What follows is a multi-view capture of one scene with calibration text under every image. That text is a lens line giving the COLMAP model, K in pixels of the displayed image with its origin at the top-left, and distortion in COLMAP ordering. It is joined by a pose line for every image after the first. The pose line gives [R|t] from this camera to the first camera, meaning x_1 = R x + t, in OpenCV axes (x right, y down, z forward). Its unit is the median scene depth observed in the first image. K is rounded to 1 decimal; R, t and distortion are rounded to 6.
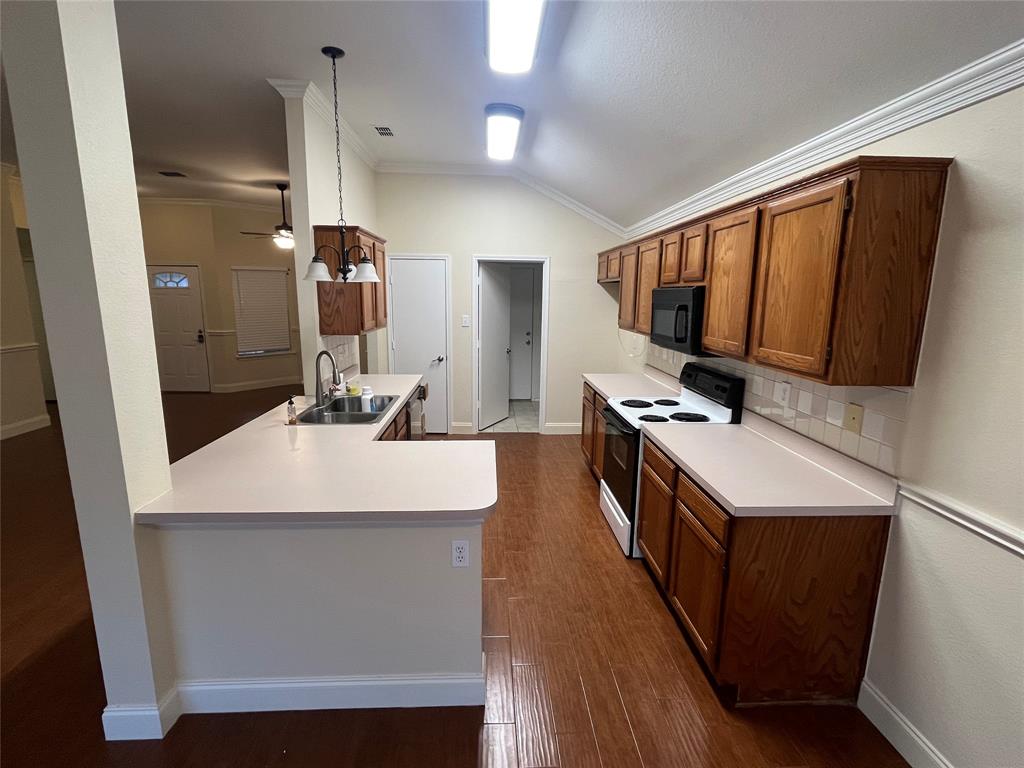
lens RADIAL K [[490.4, 0, 510.9], [0, 490.4, 385.2], [0, 0, 1]] dist [-0.002410, -0.000479]
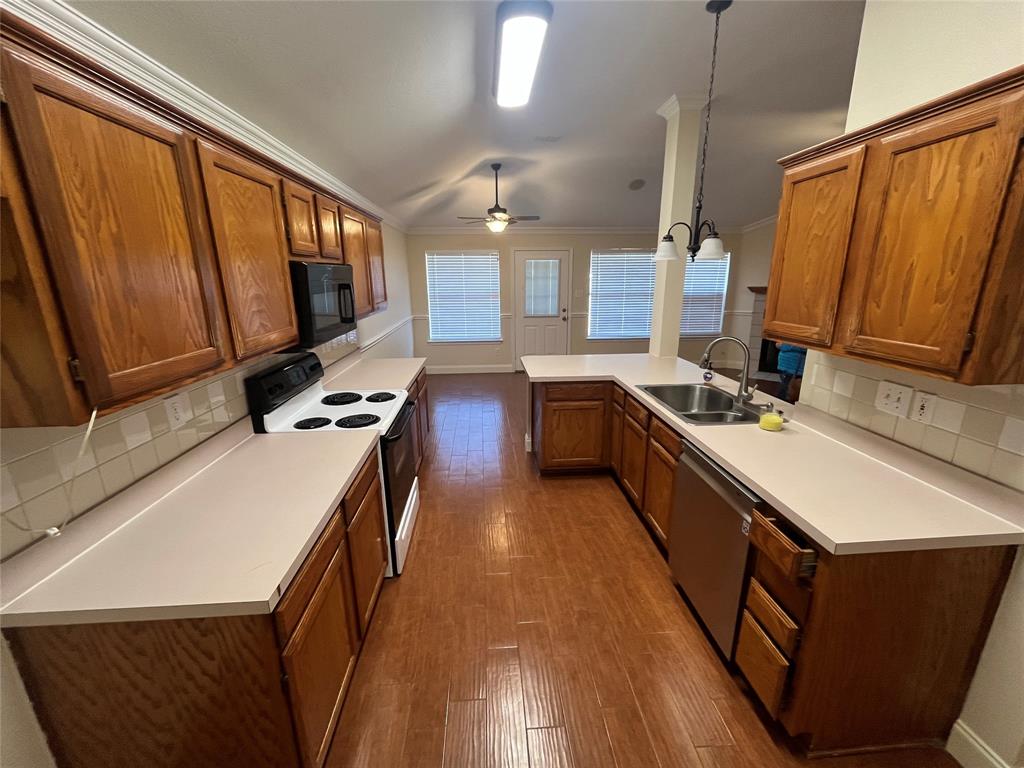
lens RADIAL K [[418.5, 0, 511.0], [0, 418.5, 384.1], [0, 0, 1]] dist [-0.002597, 0.000248]
pose [[-0.999731, 0.001319, -0.023176, 0.043870], [-0.008760, 0.903137, 0.429263, -0.345791], [0.021497, 0.429350, -0.902882, 1.861588]]
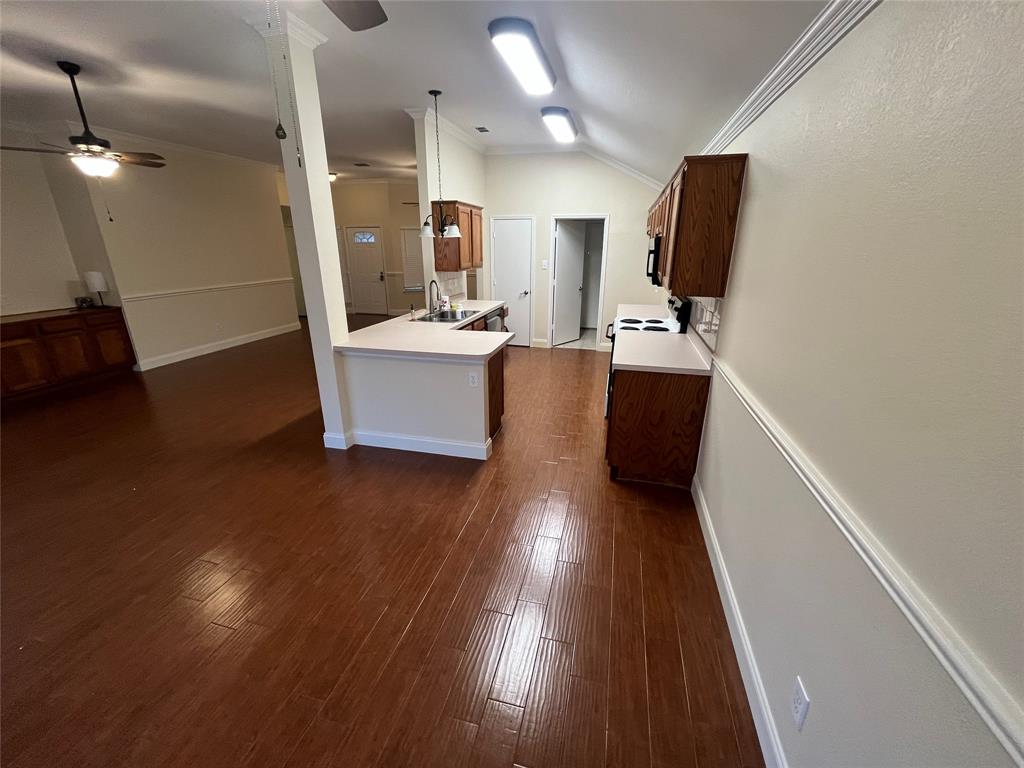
lens RADIAL K [[418.5, 0, 512.4], [0, 418.5, 385.6], [0, 0, 1]] dist [-0.002597, 0.000248]
pose [[0.957336, 0.081709, -0.277183, 0.333033], [-0.042422, 0.988538, 0.144888, 0.074166], [0.285845, -0.126948, 0.949830, -0.360368]]
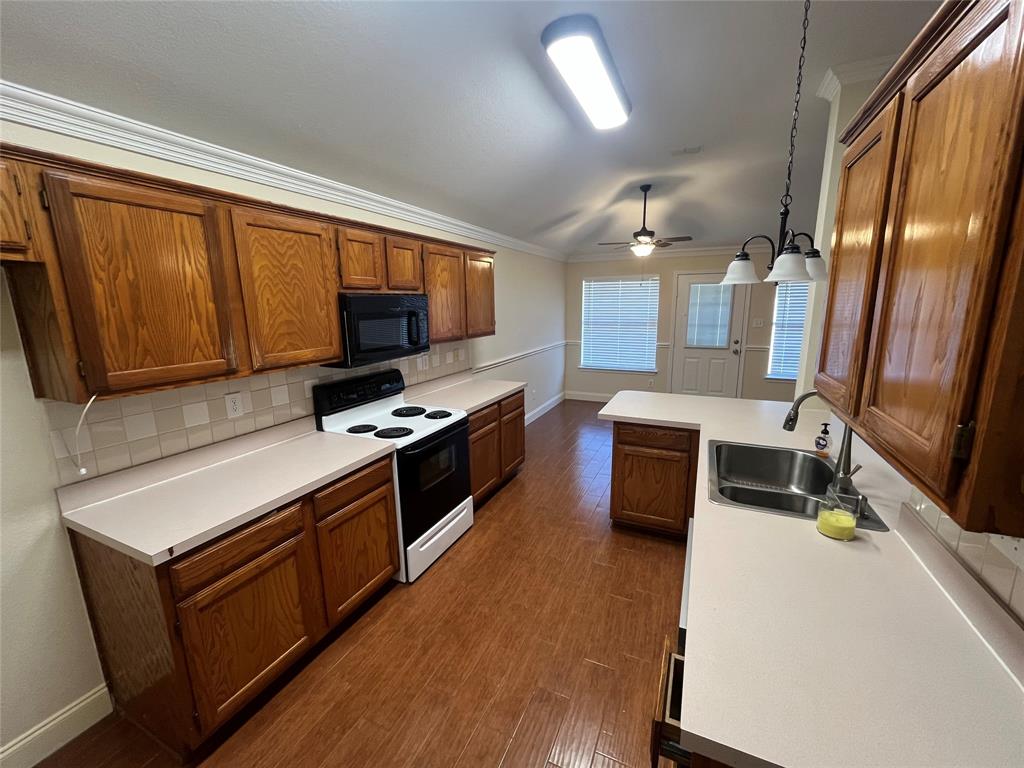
lens RADIAL K [[418.5, 0, 511.5], [0, 418.5, 384.3], [0, 0, 1]] dist [-0.002597, 0.000248]
pose [[-0.887296, -0.089742, 0.452385, -0.285718], [0.087836, 0.930050, 0.356779, -0.330589], [-0.452759, 0.356304, -0.817347, 1.749400]]
